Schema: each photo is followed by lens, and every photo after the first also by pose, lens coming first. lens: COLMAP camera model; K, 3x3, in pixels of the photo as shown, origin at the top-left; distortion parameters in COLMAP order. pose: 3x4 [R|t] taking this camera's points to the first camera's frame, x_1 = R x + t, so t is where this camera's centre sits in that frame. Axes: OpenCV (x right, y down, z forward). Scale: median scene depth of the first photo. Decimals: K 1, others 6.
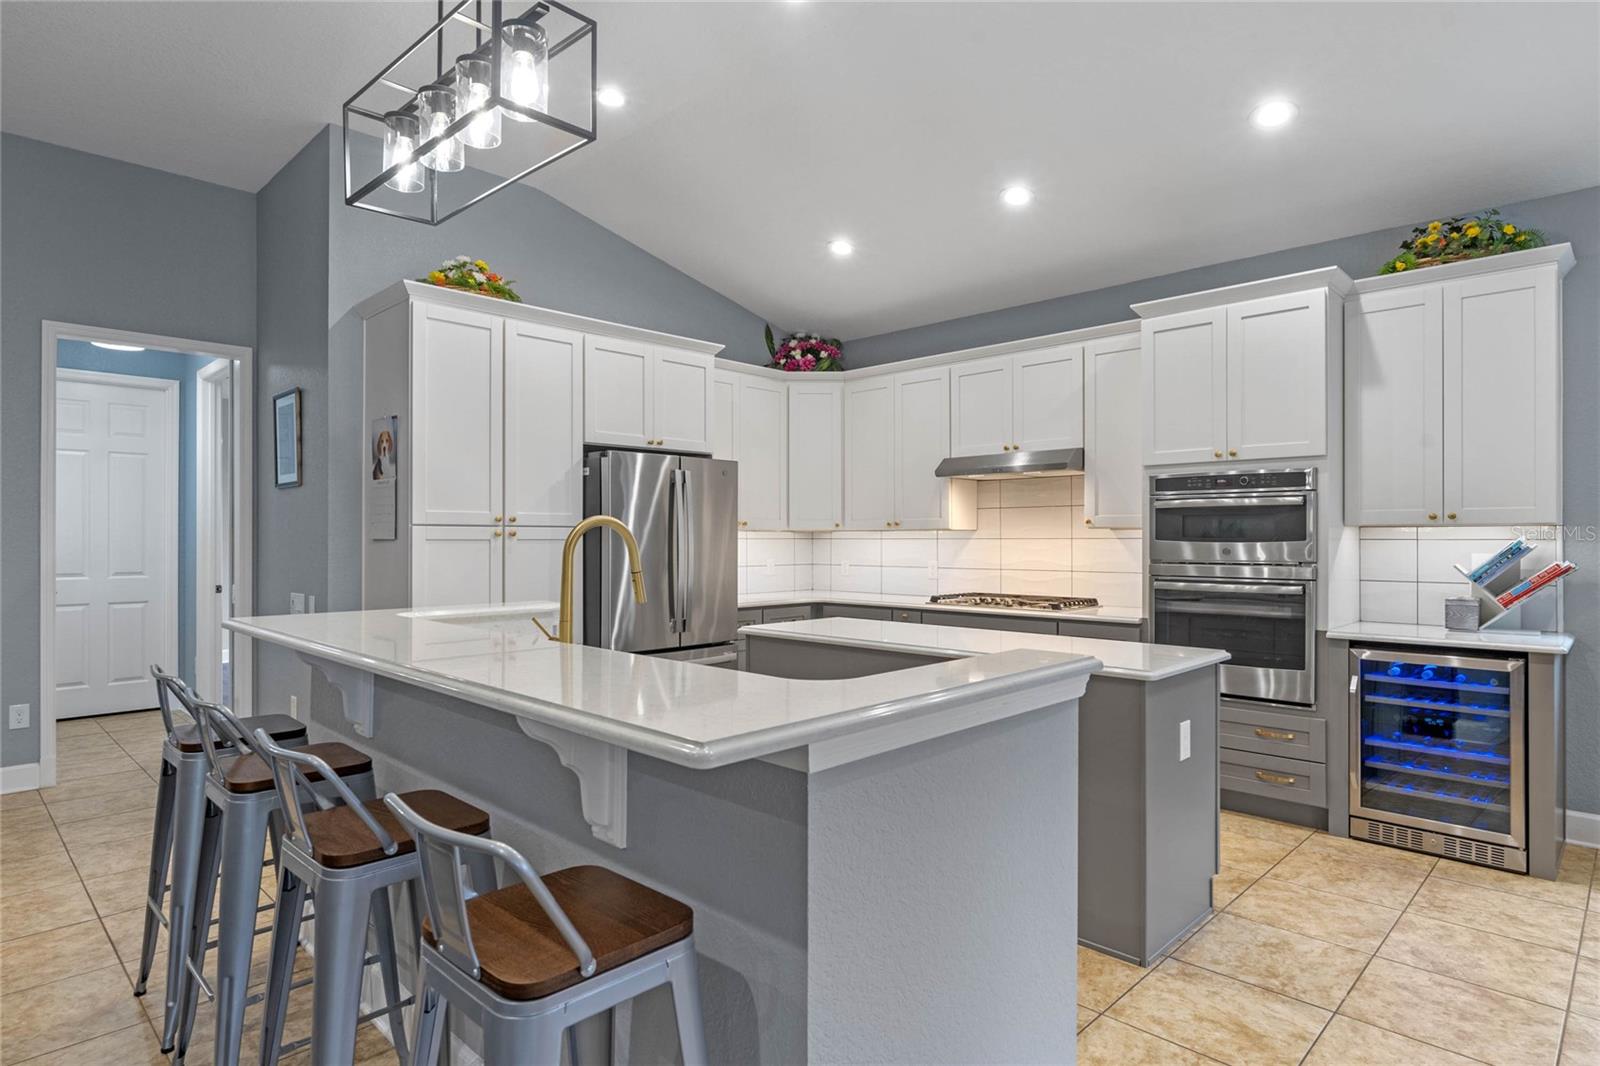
lens RADIAL K [[874.7, 0, 800.0], [0, 874.7, 533.0], [0, 0, 1]] dist [-0.002395, 0.000033]
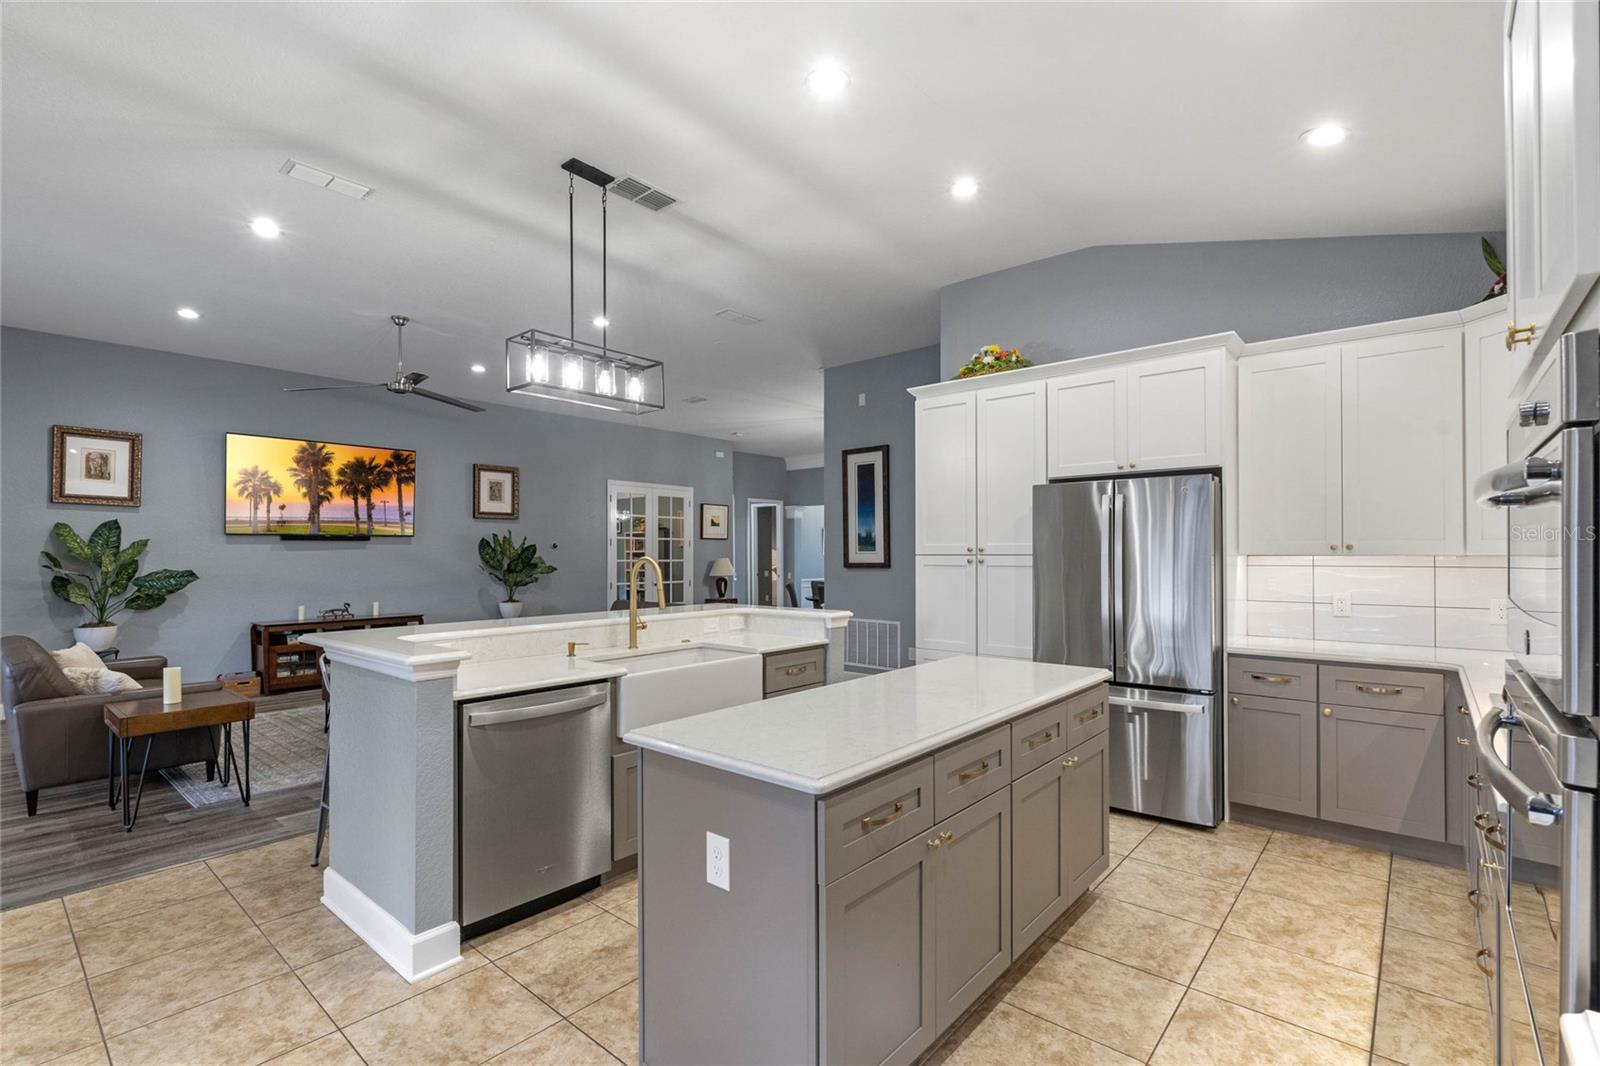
lens RADIAL K [[723.2, 0, 798.9], [0, 723.2, 549.3], [0, 0, 1]] dist [-0.002153, 0.000083]
pose [[0.060476, -0.004736, -0.998158, 0.712261], [0.008640, 0.999954, -0.004221, -0.014709], [0.998132, -0.008369, 0.060514, 0.700442]]
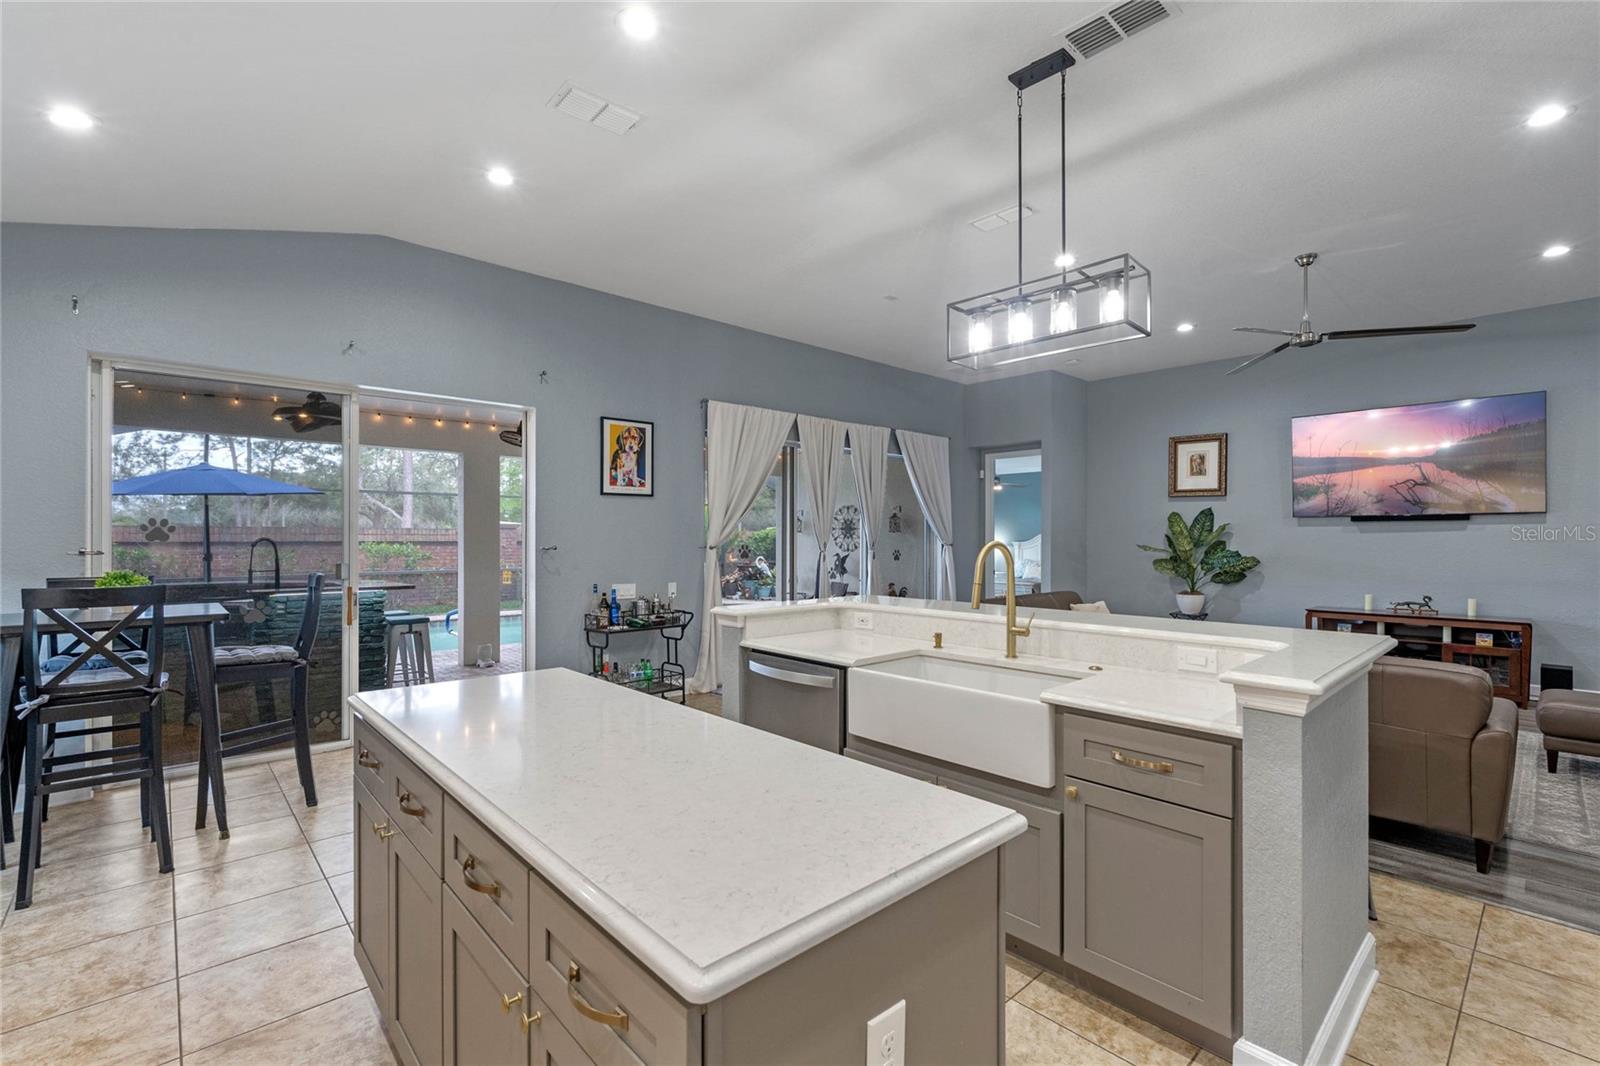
lens RADIAL K [[704.5, 0, 806.0], [0, 704.5, 535.9], [0, 0, 1]] dist [-0.004192, 0.000003]
pose [[-0.998730, -0.000077, 0.050386, 0.008385], [-0.000437, 0.999974, -0.007136, -0.010908], [-0.050384, -0.007149, -0.998704, 1.215162]]
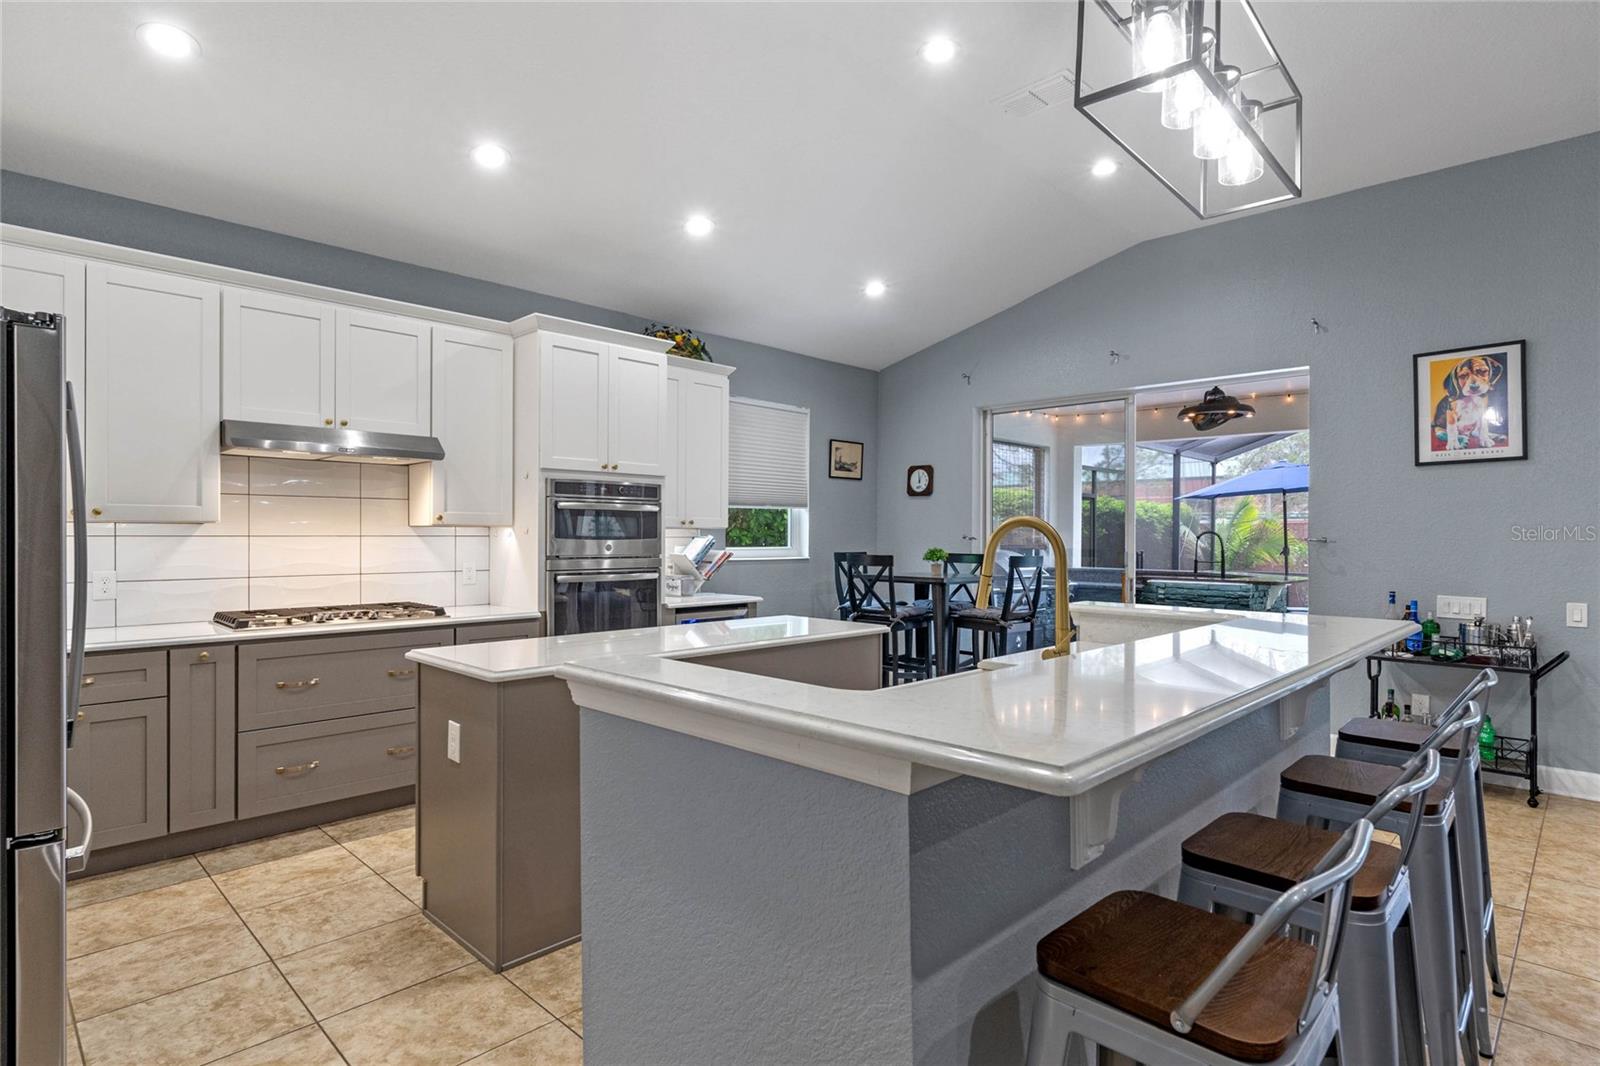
lens RADIAL K [[820.5, 0, 803.6], [0, 820.5, 535.2], [0, 0, 1]] dist [-0.005703, 0.000796]
pose [[-0.005709, 0.001643, 0.999982, -0.628678], [-0.008709, 0.999961, -0.001693, 0.003666], [-0.999946, -0.008718, -0.005695, 0.716617]]
